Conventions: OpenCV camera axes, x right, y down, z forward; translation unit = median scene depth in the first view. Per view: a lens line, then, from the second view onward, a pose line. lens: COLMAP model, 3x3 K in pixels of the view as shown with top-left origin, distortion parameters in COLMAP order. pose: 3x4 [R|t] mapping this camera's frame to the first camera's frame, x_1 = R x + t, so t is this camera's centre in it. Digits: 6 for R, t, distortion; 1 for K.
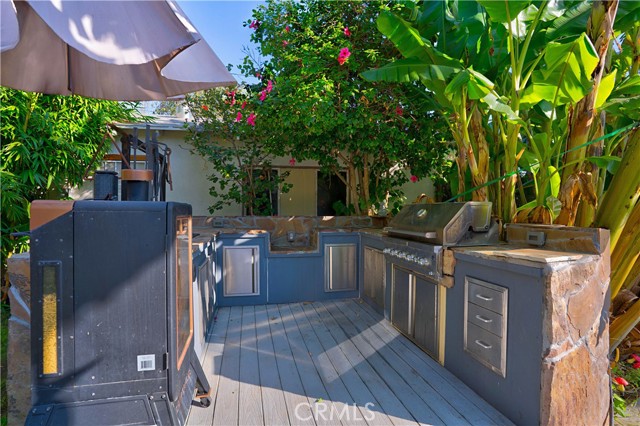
lens RADIAL K [[313.8, 0, 320.0], [0, 313.8, 213.0], [0, 0, 1]] dist [-0.074235, 0.033410]
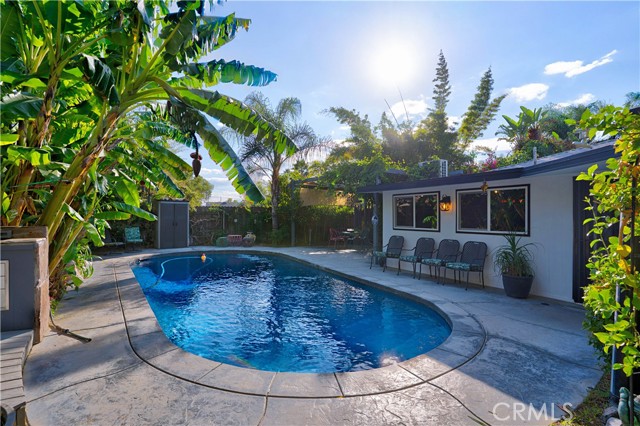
lens RADIAL K [[313.8, 0, 320.0], [0, 313.8, 213.0], [0, 0, 1]] dist [-0.074235, 0.033410]
pose [[-0.131616, 0.008120, 0.991267, -1.007030], [0.022247, 0.999739, -0.005236, 0.009447], [-0.991051, 0.021364, -0.131763, -0.443481]]
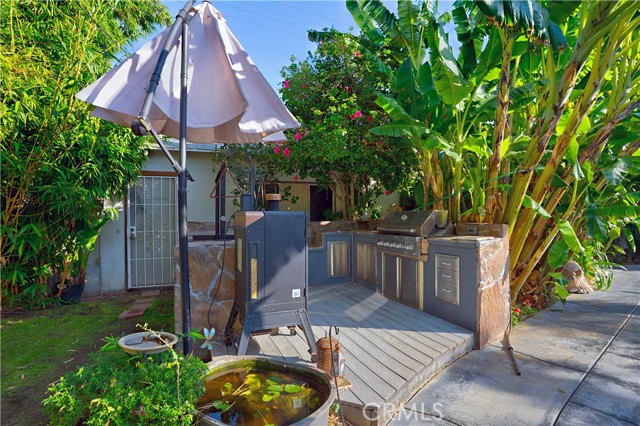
lens RADIAL K [[313.8, 0, 320.0], [0, 313.8, 213.0], [0, 0, 1]] dist [-0.074235, 0.033410]
pose [[0.988118, -0.008581, 0.153460, -0.364987], [0.012172, 0.999673, -0.022474, 0.008485], [-0.153217, 0.024075, 0.987899, -0.528025]]
